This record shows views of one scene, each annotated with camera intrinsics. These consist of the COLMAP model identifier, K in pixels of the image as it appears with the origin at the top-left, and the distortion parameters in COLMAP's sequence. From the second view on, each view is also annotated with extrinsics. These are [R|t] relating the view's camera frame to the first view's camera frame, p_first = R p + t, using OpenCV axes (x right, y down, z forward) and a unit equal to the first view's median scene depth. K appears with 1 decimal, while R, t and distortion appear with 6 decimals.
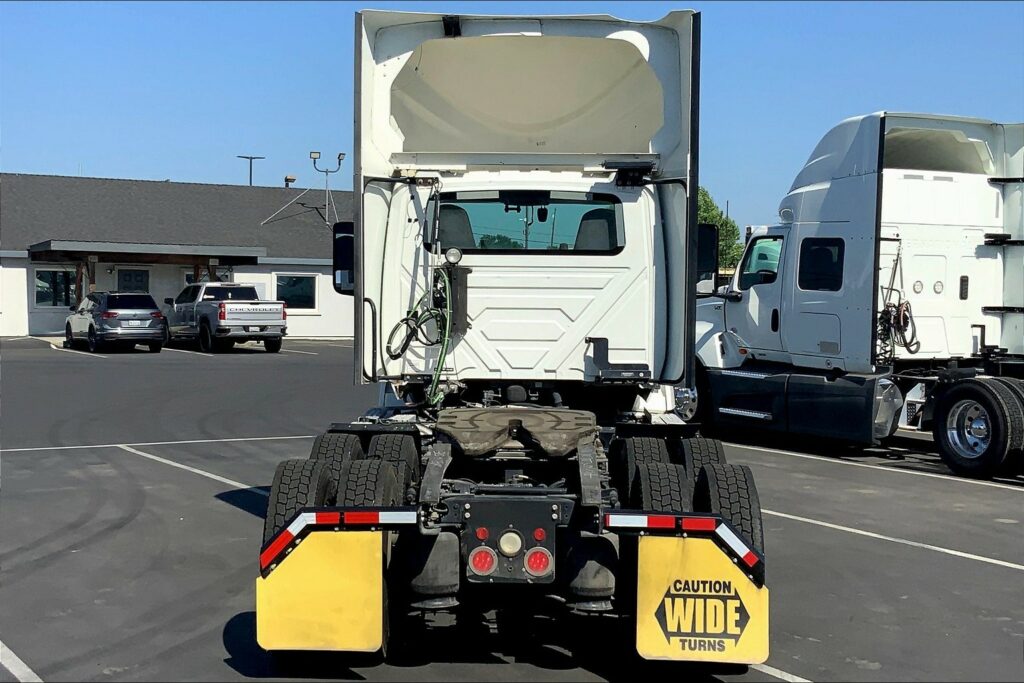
lens RADIAL K [[1083.8, 0, 512.0], [0, 1083.8, 341.5], [0, 0, 1]] dist [-0.008196, -0.010629]
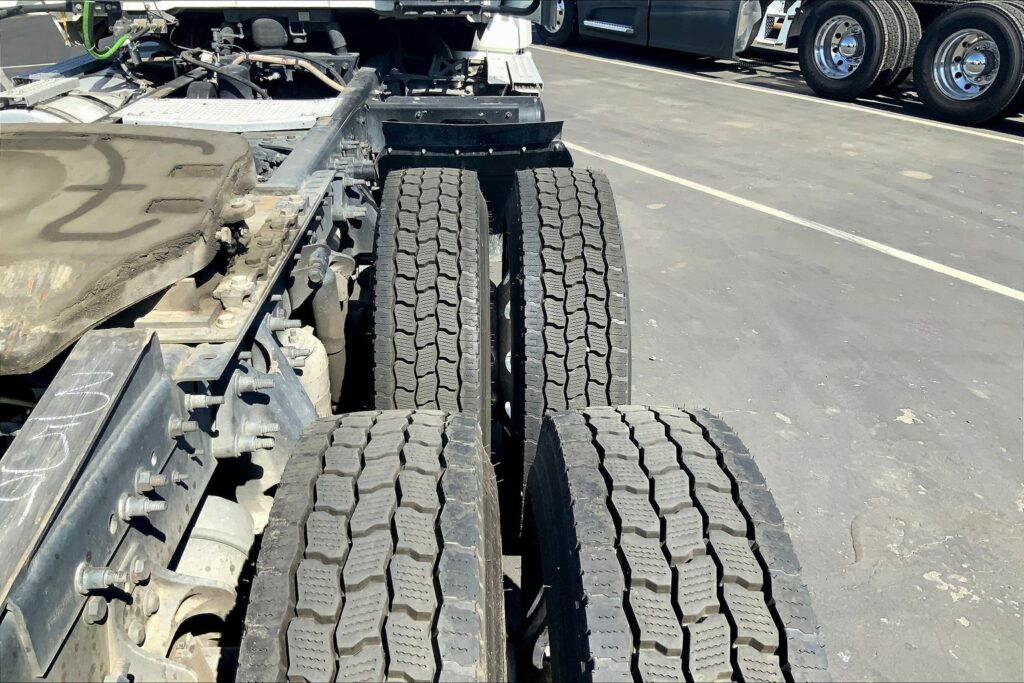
lens RADIAL K [[862.5, 0, 512.0], [0, 862.5, 341.5], [0, 0, 1]] dist [0.005650, -0.007181]
pose [[0.993610, -0.049842, 0.101265, 0.054889], [0.004128, 0.912661, 0.408696, 0.005545], [-0.112791, -0.405666, 0.907035, 0.311279]]
